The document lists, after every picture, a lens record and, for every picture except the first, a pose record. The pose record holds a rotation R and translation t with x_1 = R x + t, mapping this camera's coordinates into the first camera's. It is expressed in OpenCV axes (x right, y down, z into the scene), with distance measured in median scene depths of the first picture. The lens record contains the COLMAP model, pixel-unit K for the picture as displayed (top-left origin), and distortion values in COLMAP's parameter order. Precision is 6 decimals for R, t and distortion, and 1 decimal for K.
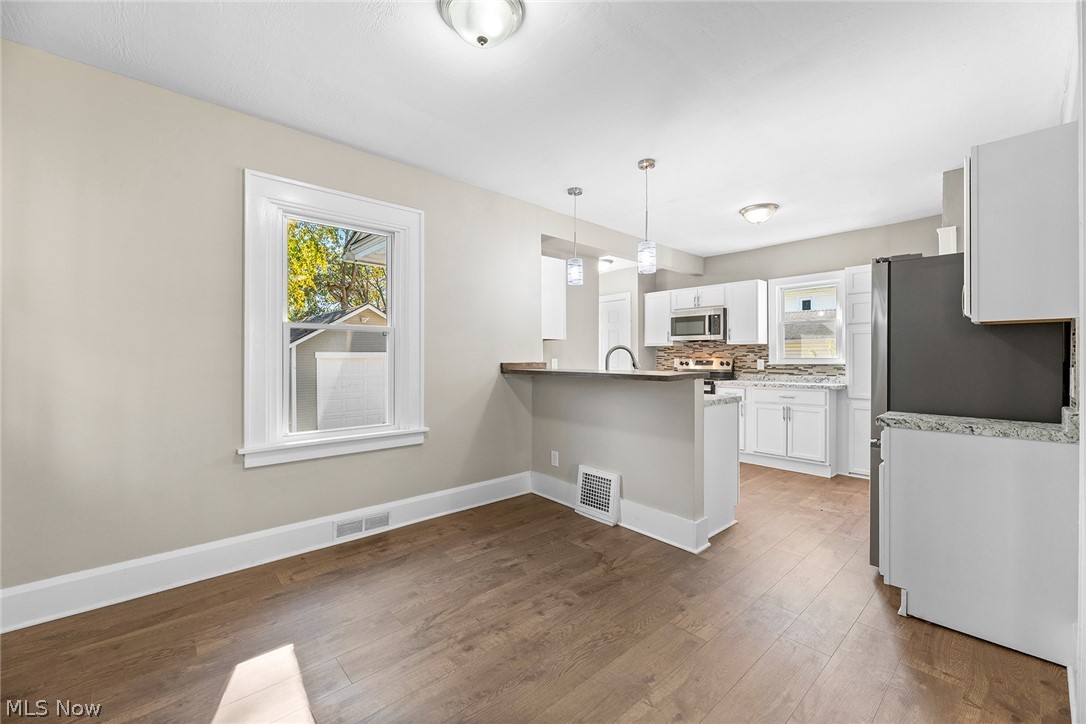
lens RADIAL K [[435.3, 0, 547.4], [0, 435.3, 356.6], [0, 0, 1]] dist [-0.001983, -0.000092]
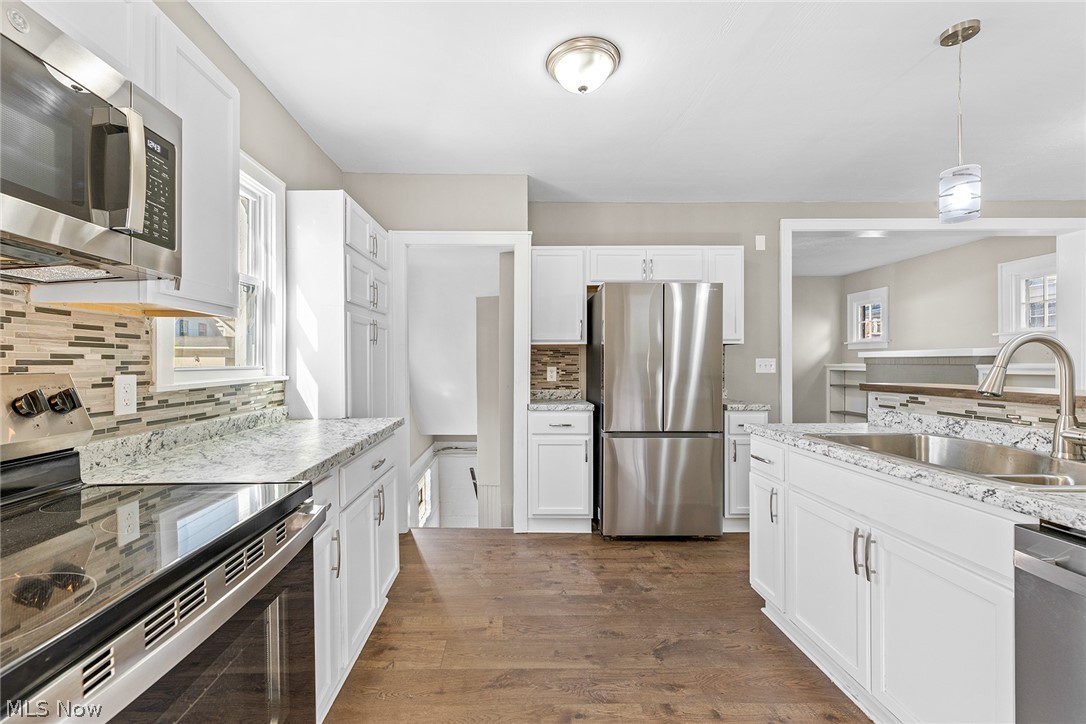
lens RADIAL K [[453.7, 0, 522.6], [0, 453.7, 364.4], [0, 0, 1]] dist [0.000197, 0.000048]
pose [[-0.747470, 0.000351, 0.664295, 0.141761], [0.001565, 0.999998, 0.001233, 0.000398], [-0.664294, 0.001961, -0.747469, 1.016021]]
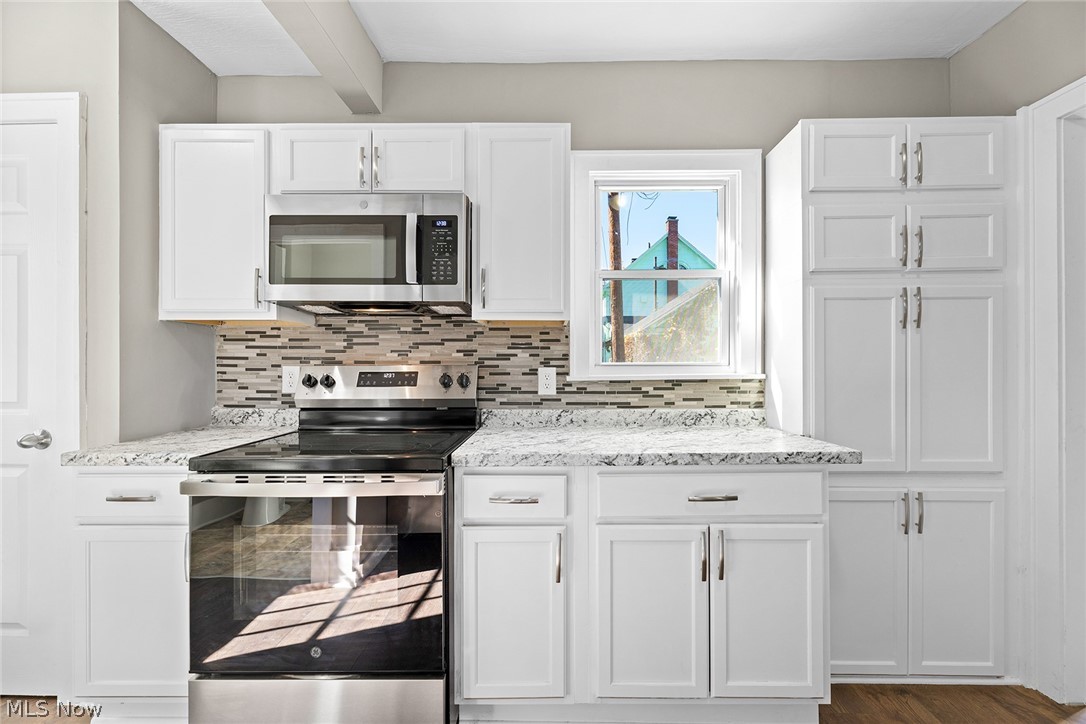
lens RADIAL K [[445.4, 0, 543.0], [0, 445.4, 362.0], [0, 0, 1]] dist [0.001199, 0.000224]
pose [[0.685031, 0.000738, 0.728514, 0.210862], [-0.001423, 0.999999, 0.000325, 0.001777], [-0.728513, -0.001259, 0.685031, 0.728091]]
